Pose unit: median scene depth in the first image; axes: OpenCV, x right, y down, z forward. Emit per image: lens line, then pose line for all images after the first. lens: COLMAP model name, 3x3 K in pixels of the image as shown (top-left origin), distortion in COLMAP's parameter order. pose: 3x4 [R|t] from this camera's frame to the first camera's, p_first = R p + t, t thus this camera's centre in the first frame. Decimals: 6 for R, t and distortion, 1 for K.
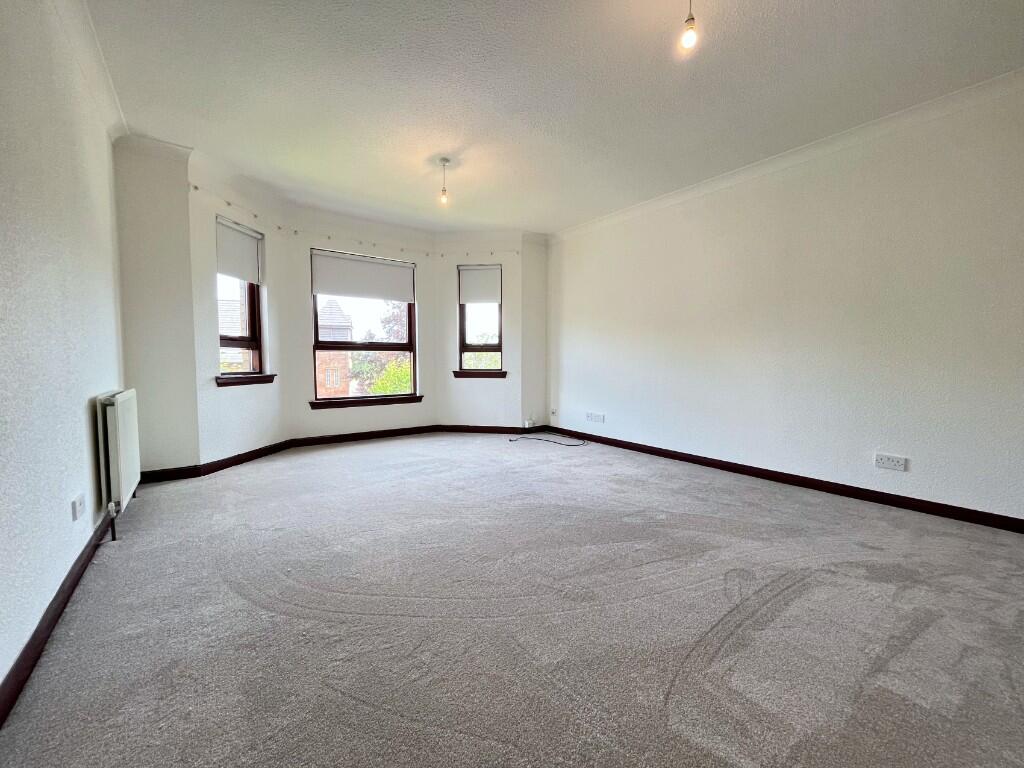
lens RADIAL K [[411.9, 0, 509.9], [0, 411.9, 379.2], [0, 0, 1]] dist [-0.000652, -0.000042]
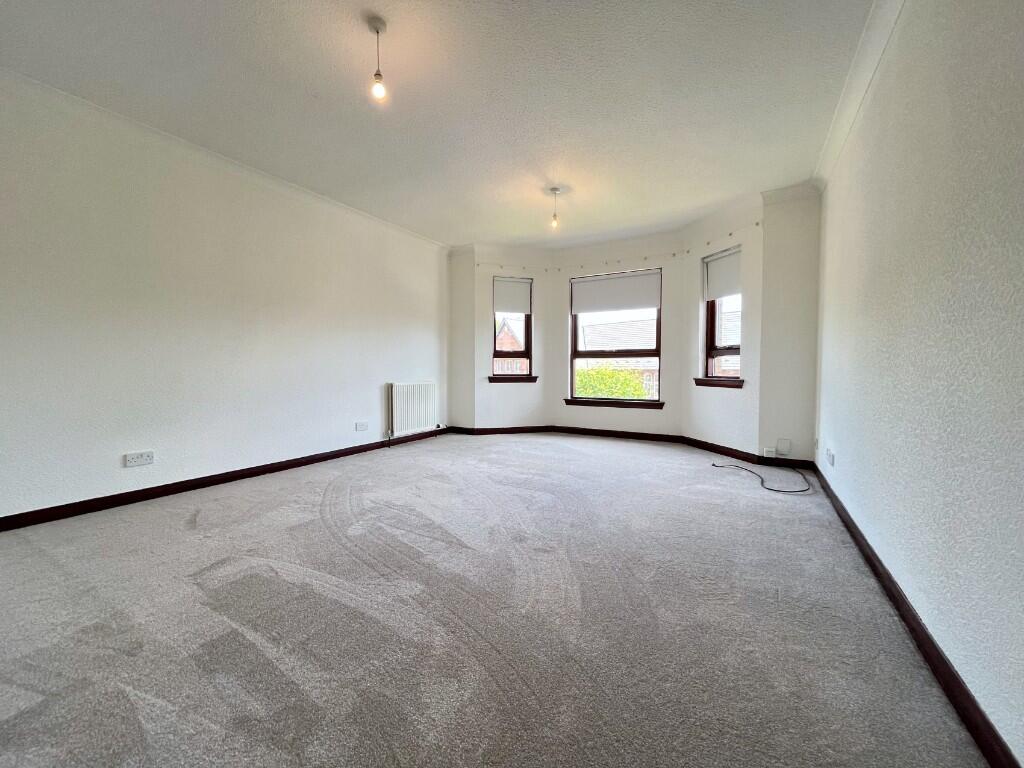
lens RADIAL K [[411.9, 0, 519.8], [0, 411.9, 388.3], [0, 0, 1]] dist [-0.000652, -0.000042]
pose [[0.400601, 0.046366, -0.915079, 0.671495], [-0.041445, 0.998614, 0.032455, -0.014658], [0.915315, 0.024924, 0.401967, 0.373254]]
